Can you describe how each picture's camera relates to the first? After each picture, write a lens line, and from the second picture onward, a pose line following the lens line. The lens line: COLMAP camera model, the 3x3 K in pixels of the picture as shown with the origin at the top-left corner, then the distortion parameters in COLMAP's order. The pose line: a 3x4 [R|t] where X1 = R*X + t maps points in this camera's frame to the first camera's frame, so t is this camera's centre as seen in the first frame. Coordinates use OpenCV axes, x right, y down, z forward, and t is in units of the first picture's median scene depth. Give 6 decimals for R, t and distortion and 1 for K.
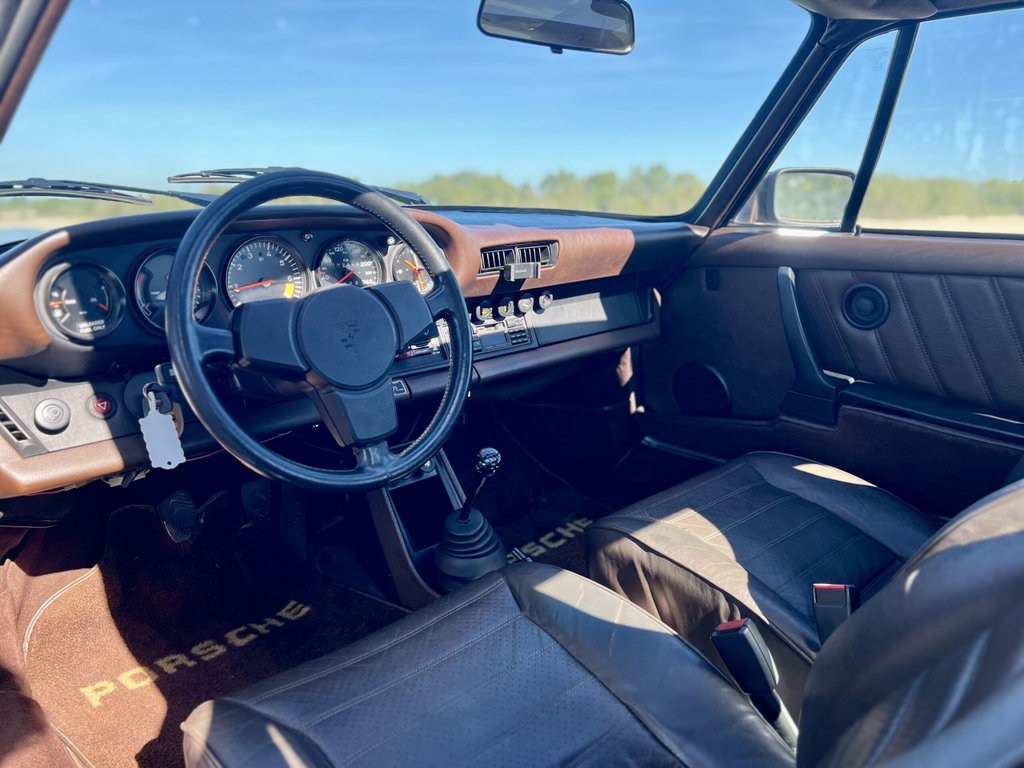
lens RADIAL K [[775.6, 0, 512.0], [0, 775.6, 384.0], [0, 0, 1]] dist [-0.002512, 0.001752]
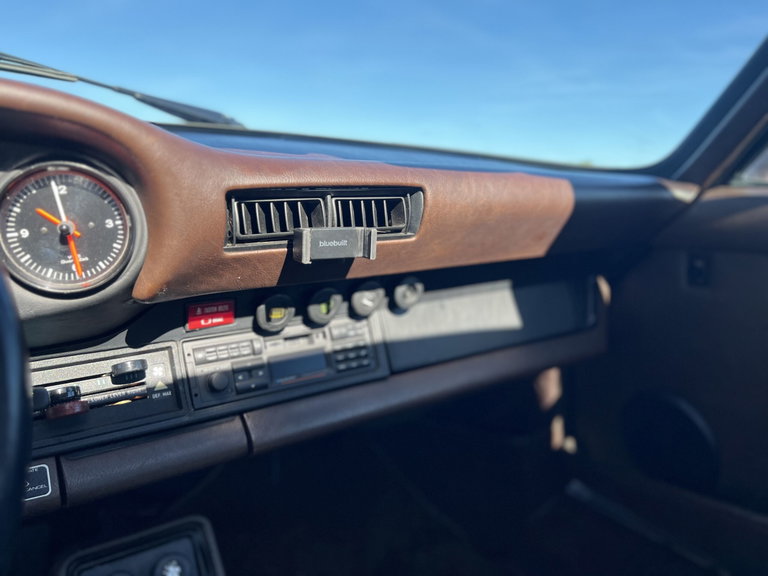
lens RADIAL K [[581.7, 0, 384.0], [0, 581.7, 288.0], [0, 0, 1]] dist [-0.002512, 0.001752]
pose [[0.987331, 0.060214, -0.146808, 0.091057], [-0.068237, 0.996404, -0.050237, -0.092297], [0.143255, 0.059618, 0.987888, 0.587328]]
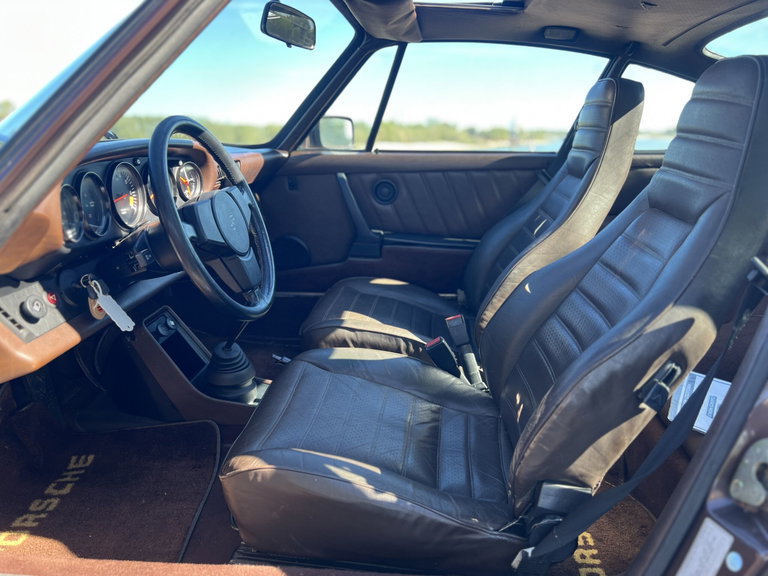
lens RADIAL K [[580.1, 0, 384.0], [0, 580.1, 288.0], [0, 0, 1]] dist [0.036631, -0.037648]
pose [[0.749035, -0.172953, 0.639557, -0.488896], [0.155893, 0.984231, 0.083583, 0.011298], [-0.643928, 0.037096, 0.764186, -0.061894]]
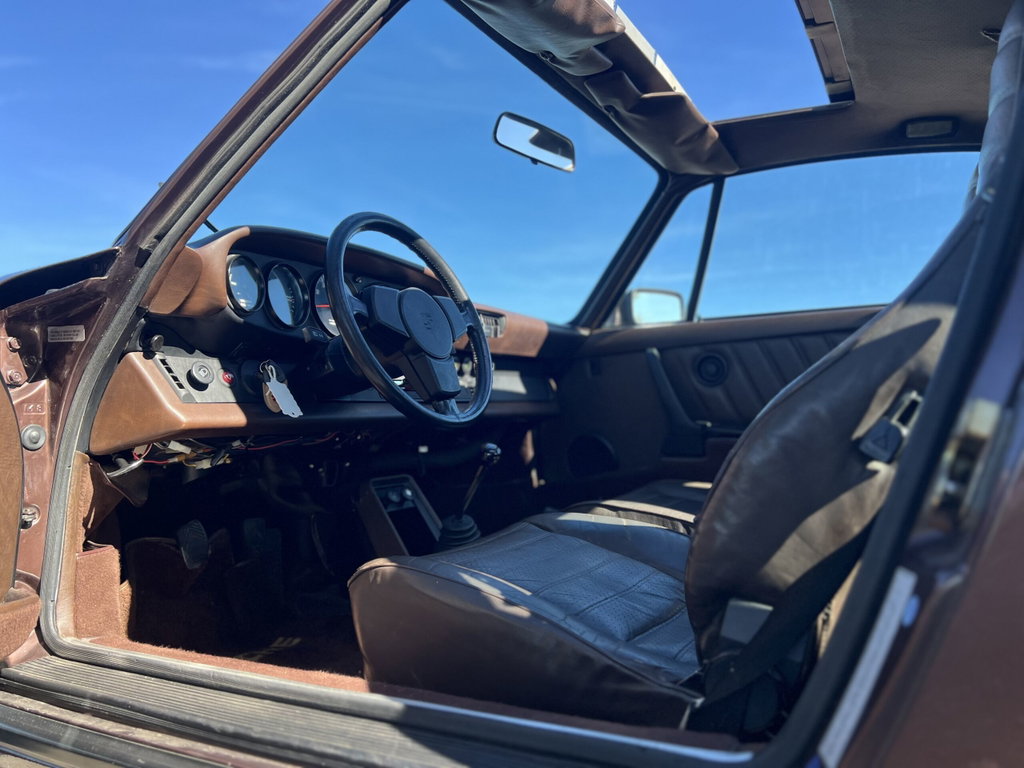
lens RADIAL K [[773.5, 0, 512.0], [0, 773.5, 384.0], [0, 0, 1]] dist [0.036631, -0.037648]
pose [[0.956699, -0.005404, 0.291030, -0.303274], [0.089706, 0.956637, -0.277127, 0.285460], [-0.276913, 0.291234, 0.915698, -0.183046]]
